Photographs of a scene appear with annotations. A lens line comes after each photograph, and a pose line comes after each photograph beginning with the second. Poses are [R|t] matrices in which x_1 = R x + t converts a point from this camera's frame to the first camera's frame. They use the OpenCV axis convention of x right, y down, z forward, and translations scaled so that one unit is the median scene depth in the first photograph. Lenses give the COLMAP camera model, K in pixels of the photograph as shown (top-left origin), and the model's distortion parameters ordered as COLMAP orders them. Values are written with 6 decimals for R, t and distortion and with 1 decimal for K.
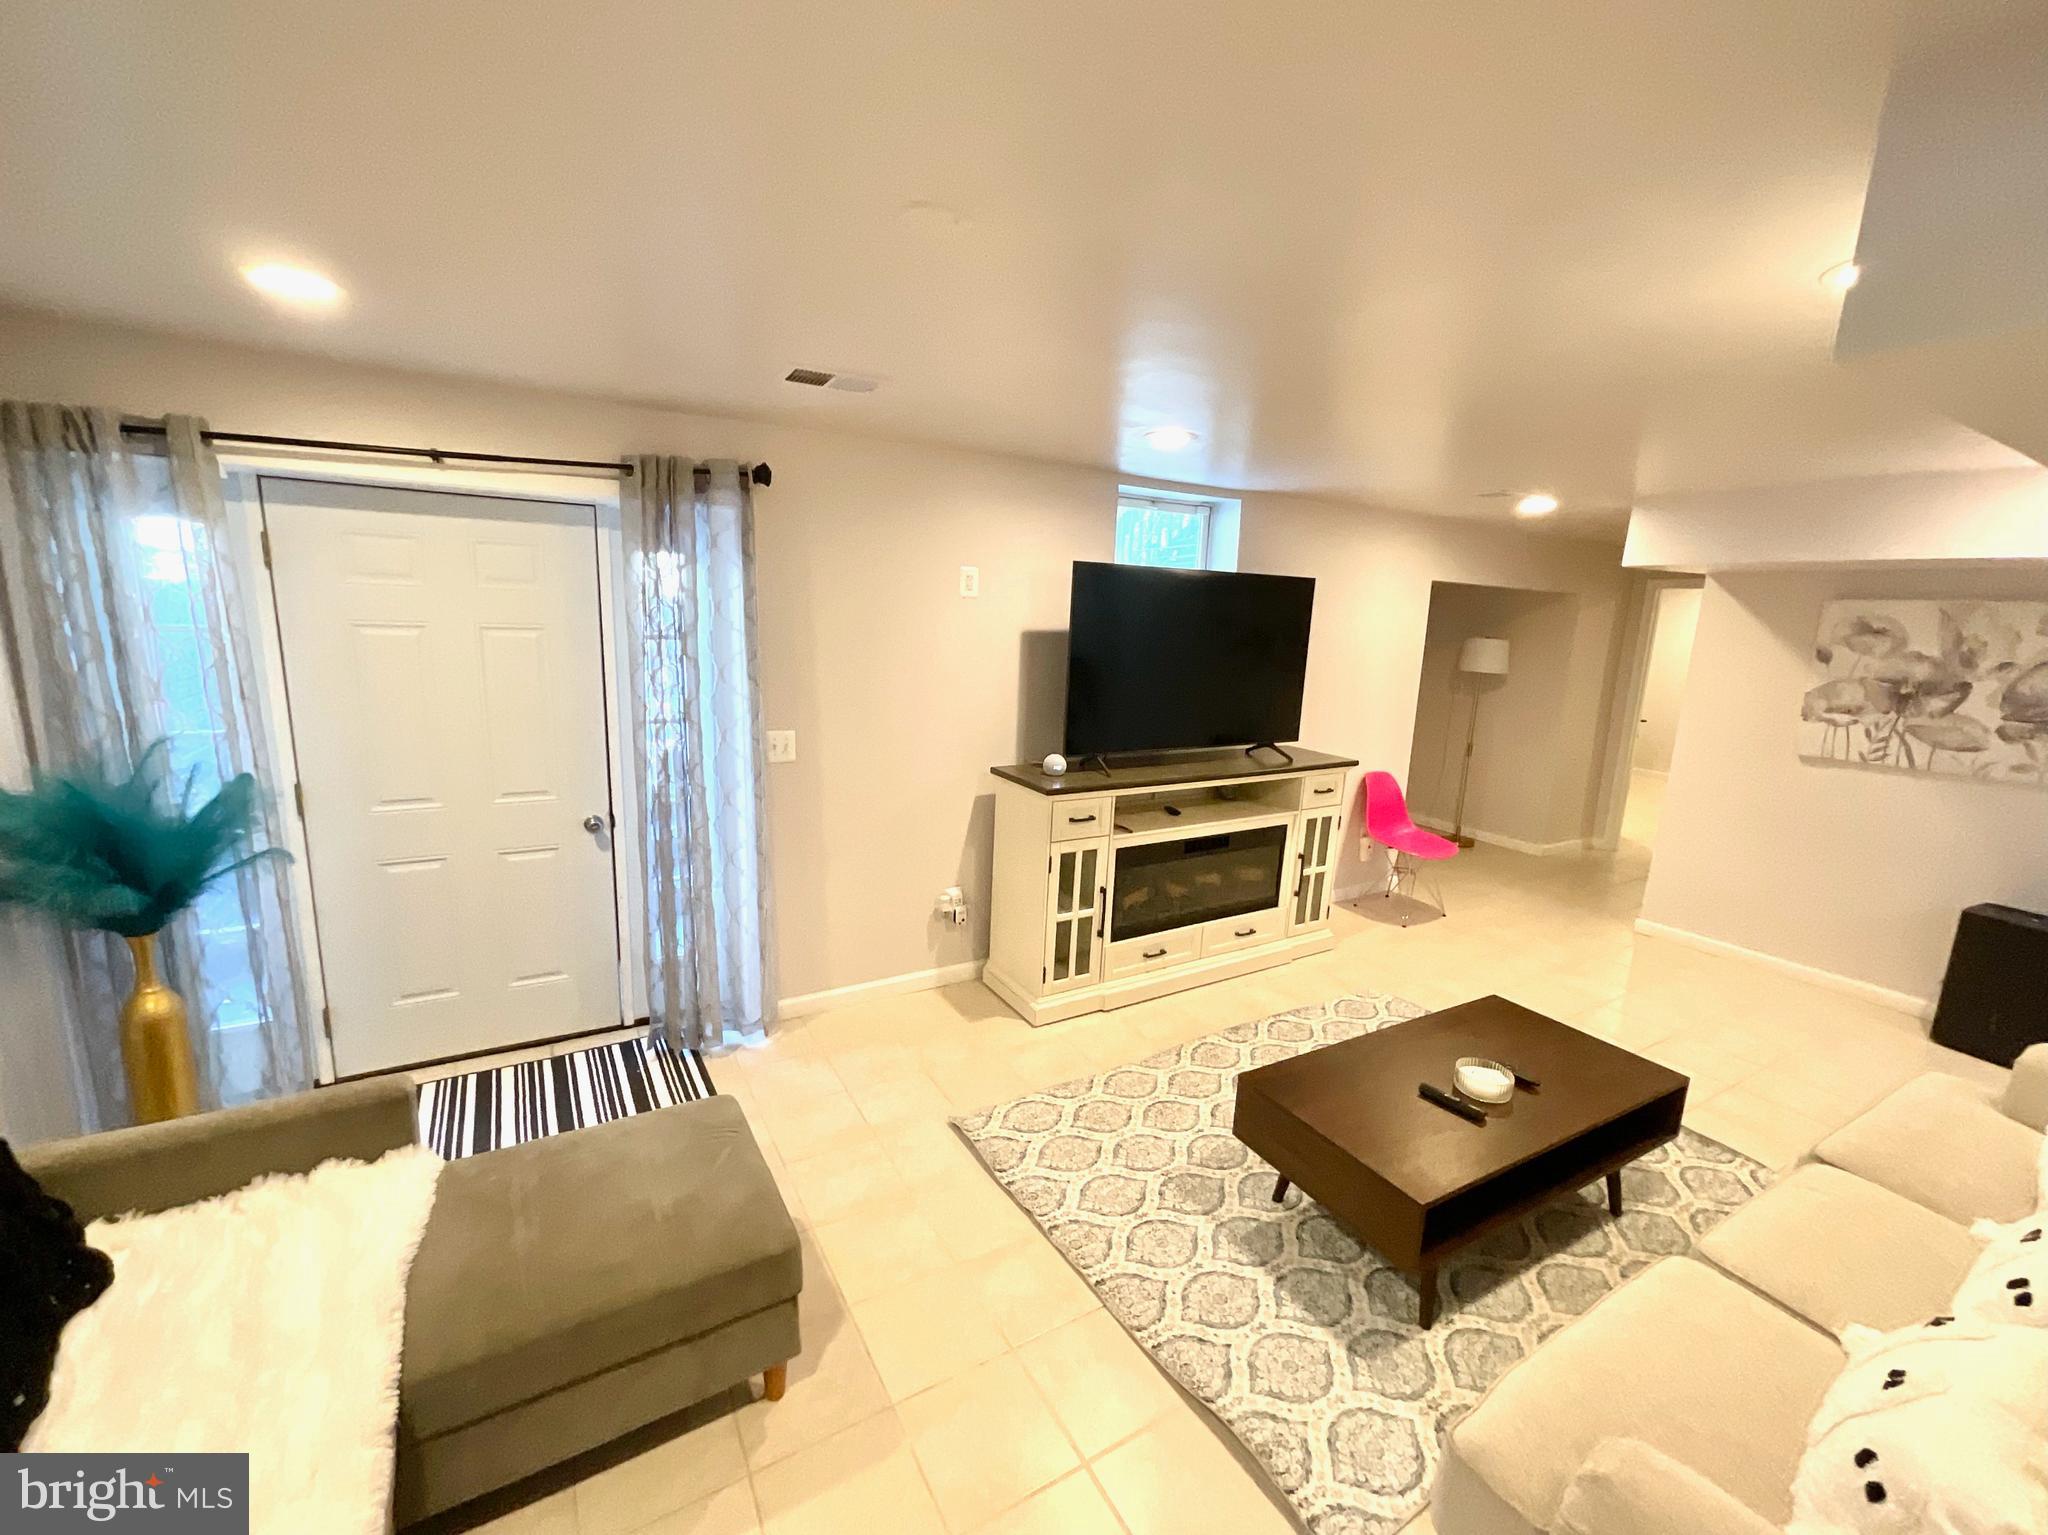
lens RADIAL K [[854.5, 0, 1025.7], [0, 854.5, 771.0], [0, 0, 1]] dist [-0.001440, 0.003811]
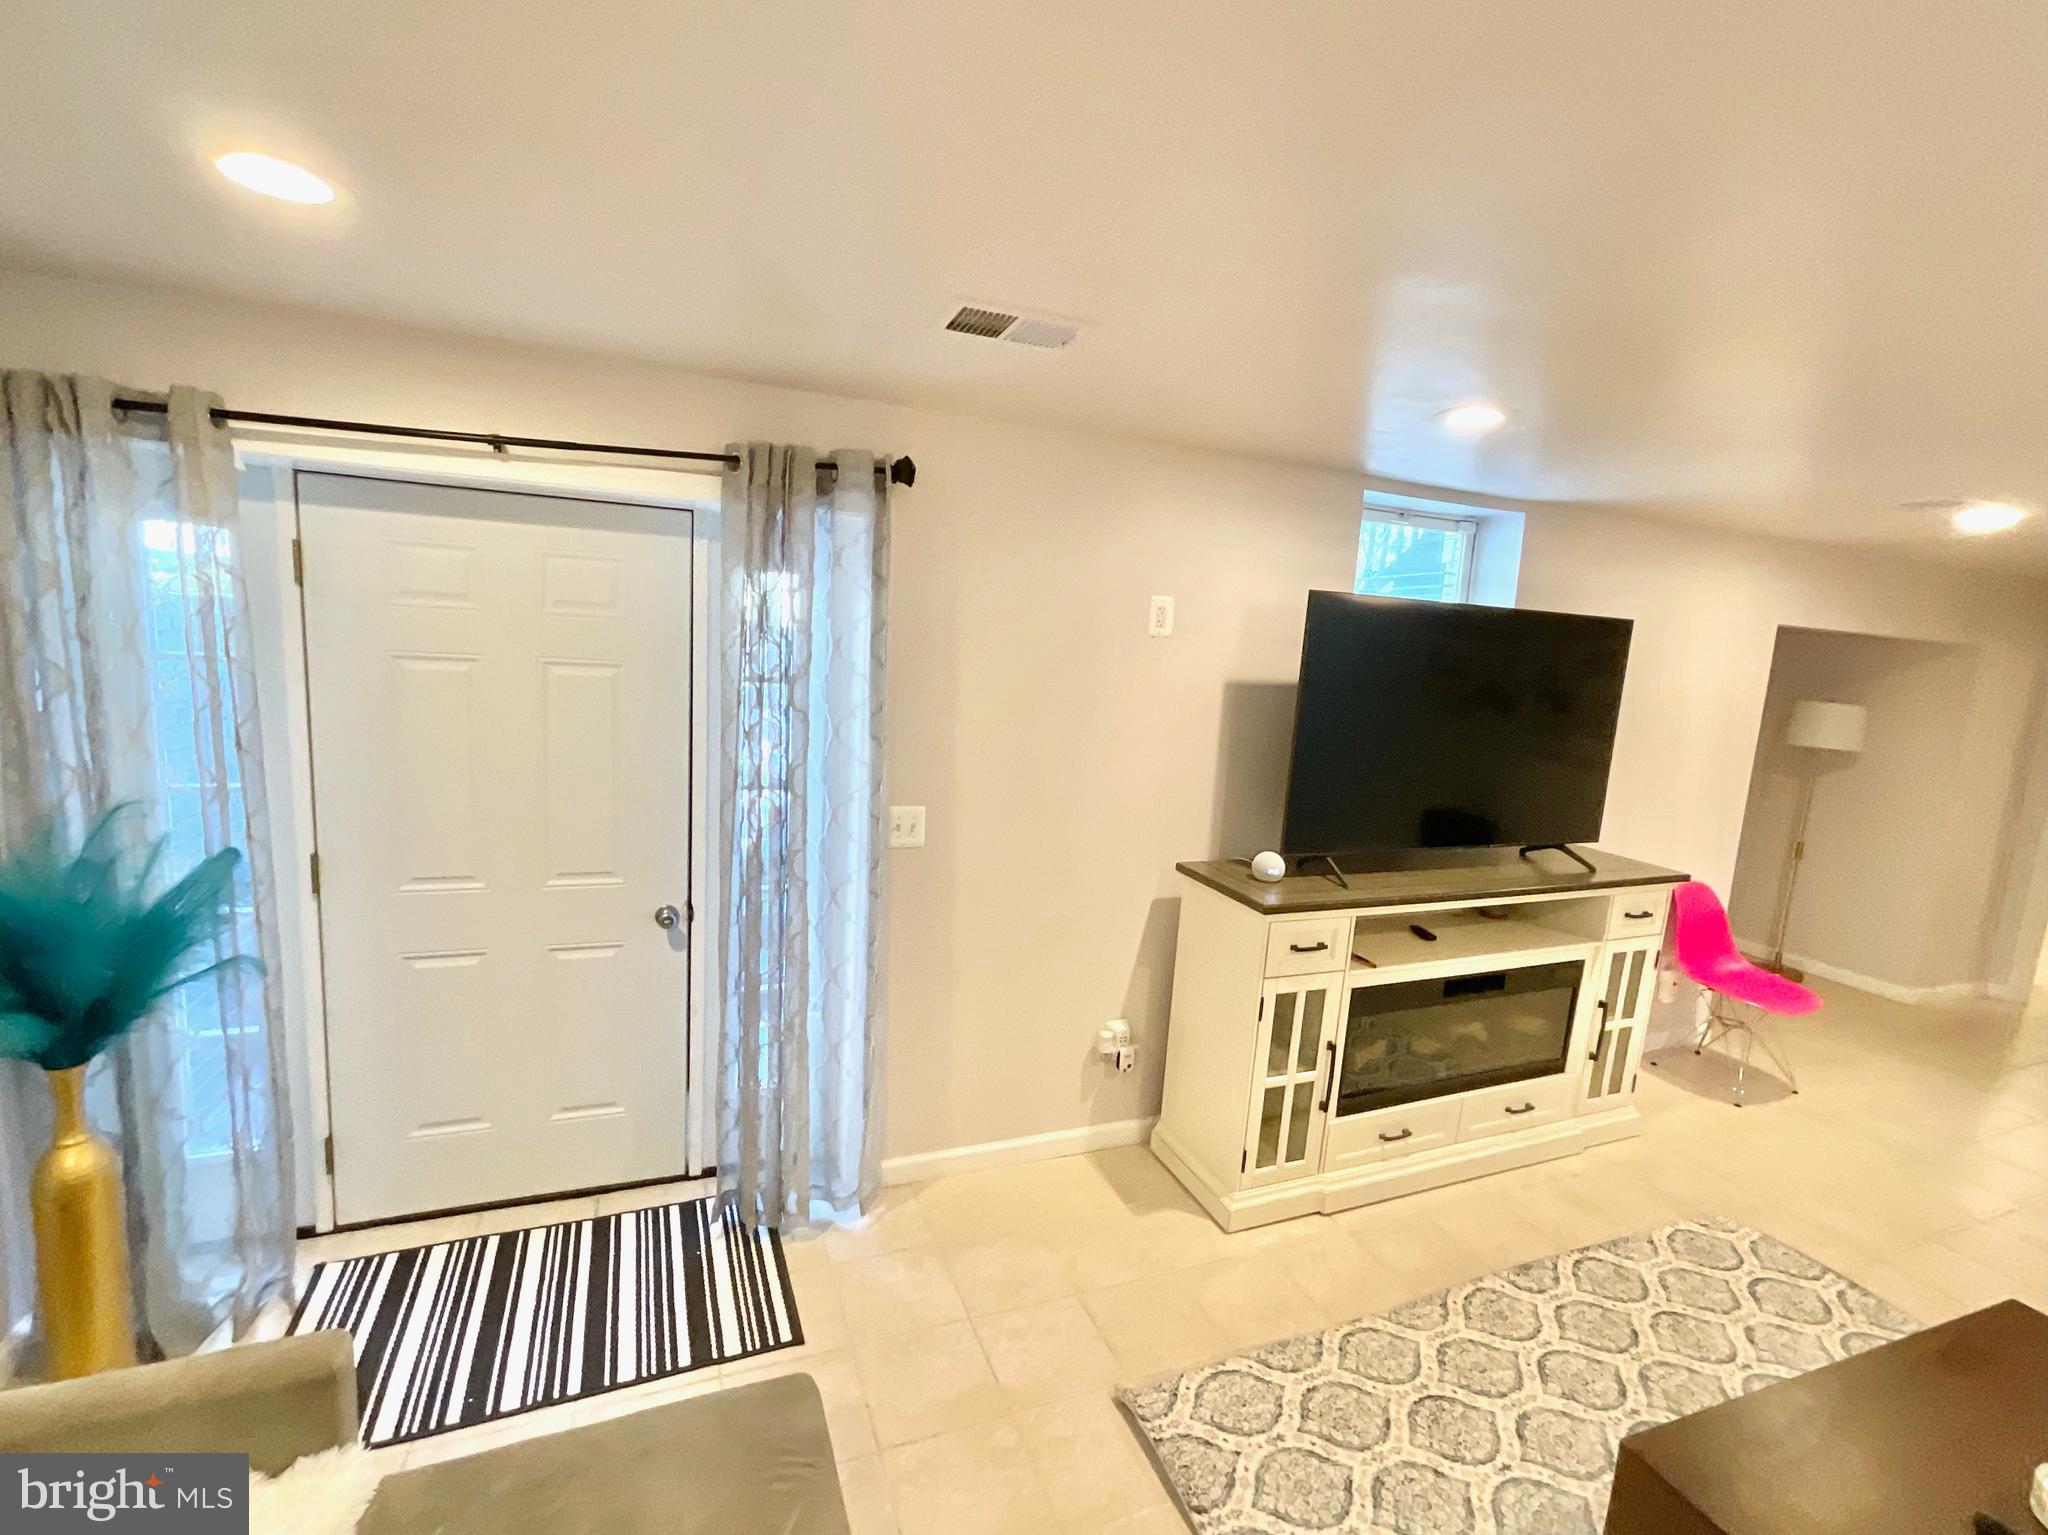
lens RADIAL K [[919.5, 0, 1024.0], [0, 919.5, 767.5], [0, 0, 1]] dist [-0.001882, 0.005995]
pose [[0.988885, 0.043219, -0.142259, -0.064960], [-0.050176, 0.997695, -0.045682, -0.045876], [0.139957, 0.052312, 0.988775, 0.191702]]
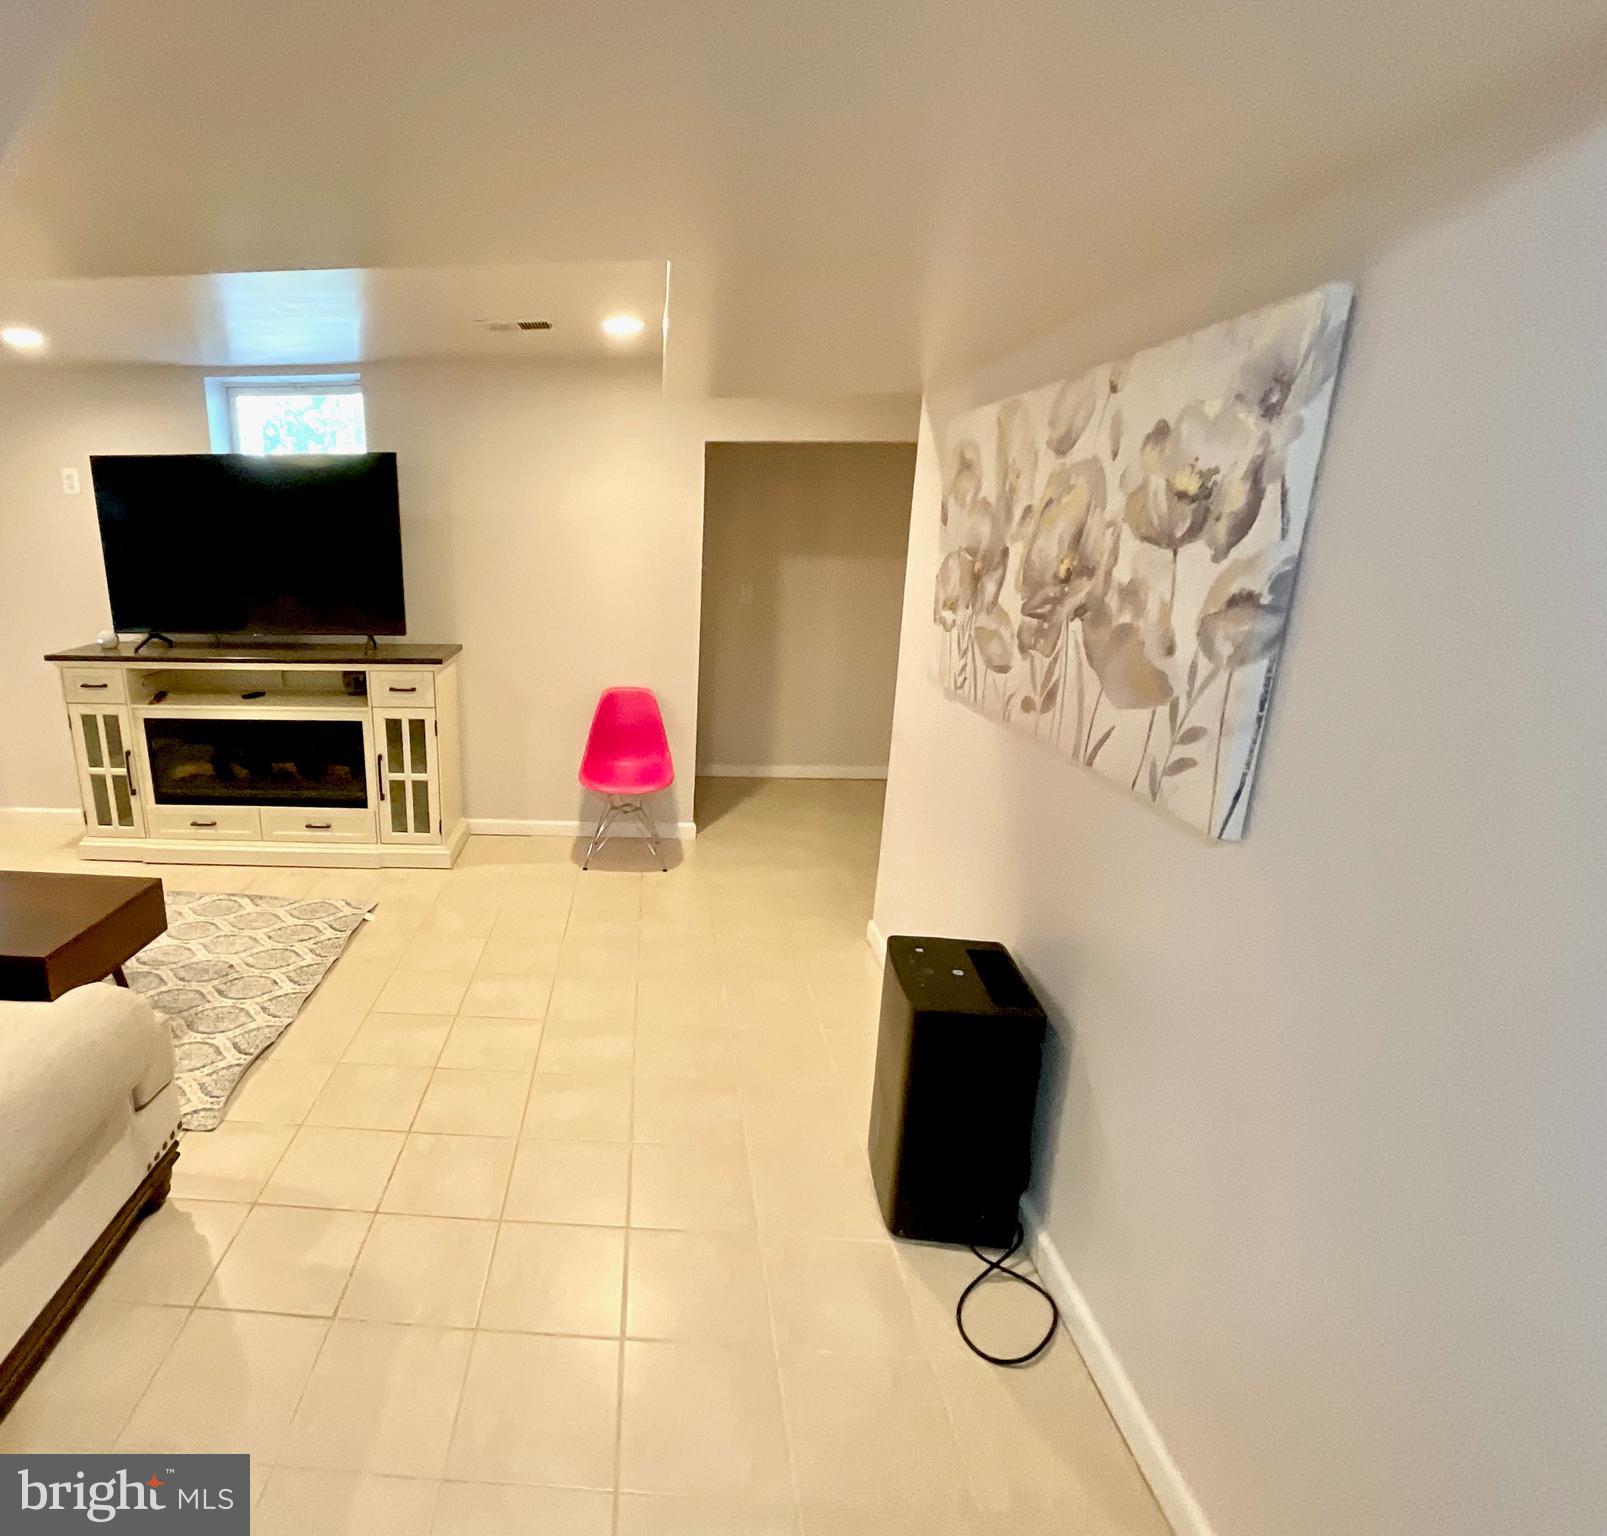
lens RADIAL K [[905.1, 0, 566.8], [0, 905.1, 768.0], [0, 0, 1]] dist [-0.003050, -0.000583]
pose [[0.811985, 0.114399, -0.572357, 1.253852], [-0.076180, 0.992988, 0.090398, 0.007184], [0.578685, -0.029800, 0.815007, 0.366183]]
